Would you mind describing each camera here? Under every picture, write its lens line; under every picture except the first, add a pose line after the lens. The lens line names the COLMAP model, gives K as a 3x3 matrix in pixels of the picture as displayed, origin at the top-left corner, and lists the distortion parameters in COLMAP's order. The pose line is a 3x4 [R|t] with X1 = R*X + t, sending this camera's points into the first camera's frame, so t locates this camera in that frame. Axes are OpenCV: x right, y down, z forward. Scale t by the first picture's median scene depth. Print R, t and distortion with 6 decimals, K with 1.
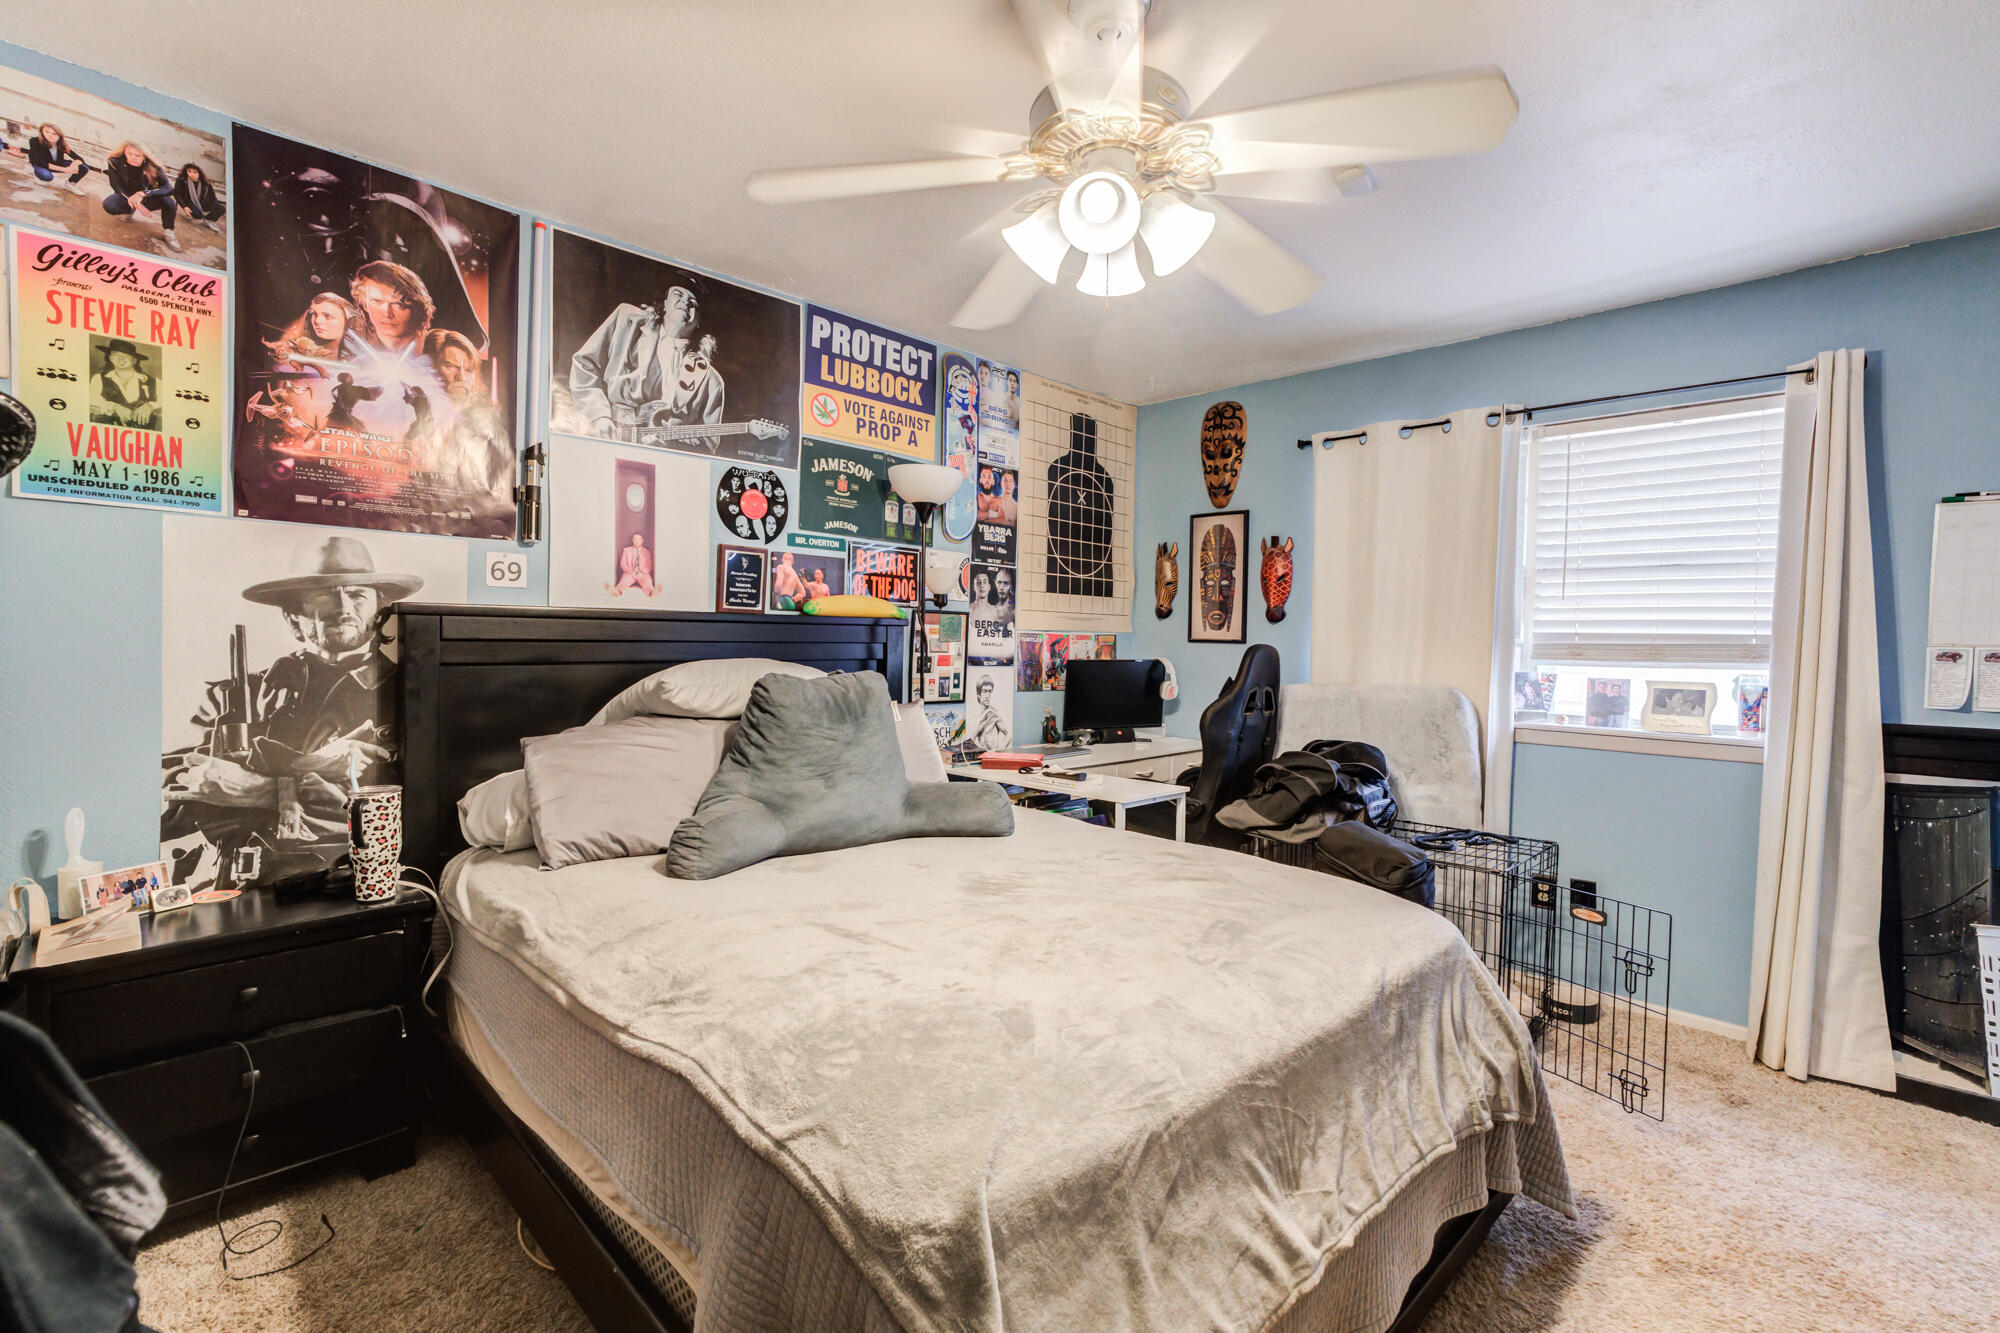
lens RADIAL K [[922.2, 0, 991.5], [0, 922.2, 663.3], [0, 0, 1]] dist [-0.020029, 0.017574]
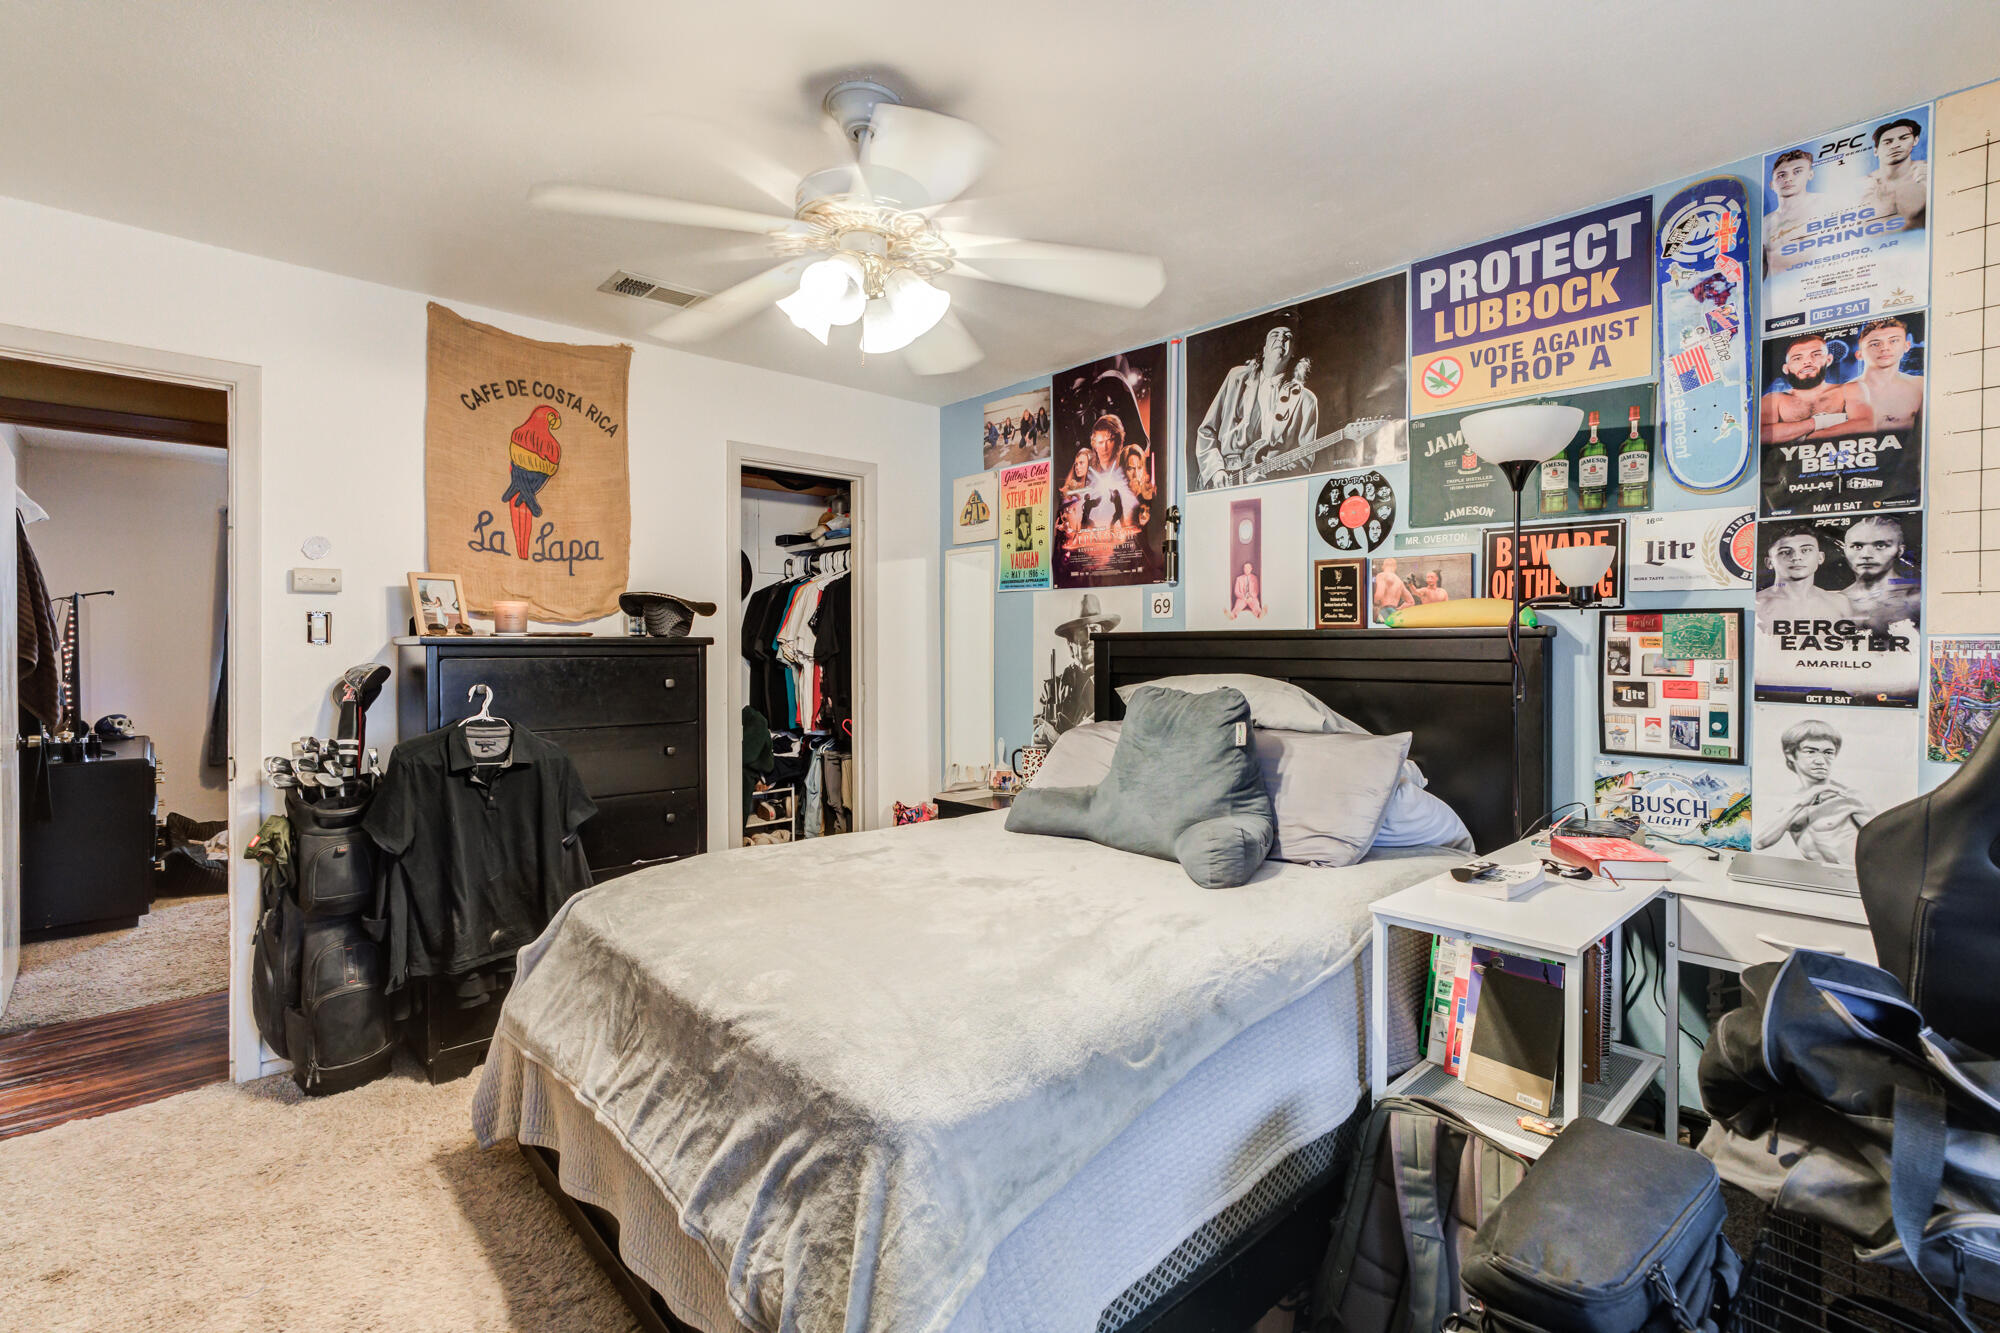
lens RADIAL K [[922.2, 0, 991.5], [0, 922.2, 663.3], [0, 0, 1]] dist [-0.020029, 0.017574]
pose [[-0.054399, -0.001590, -0.998518, 0.703282], [-0.031832, 0.999493, 0.000143, -0.007153], [0.998012, 0.031793, -0.054423, 0.692656]]
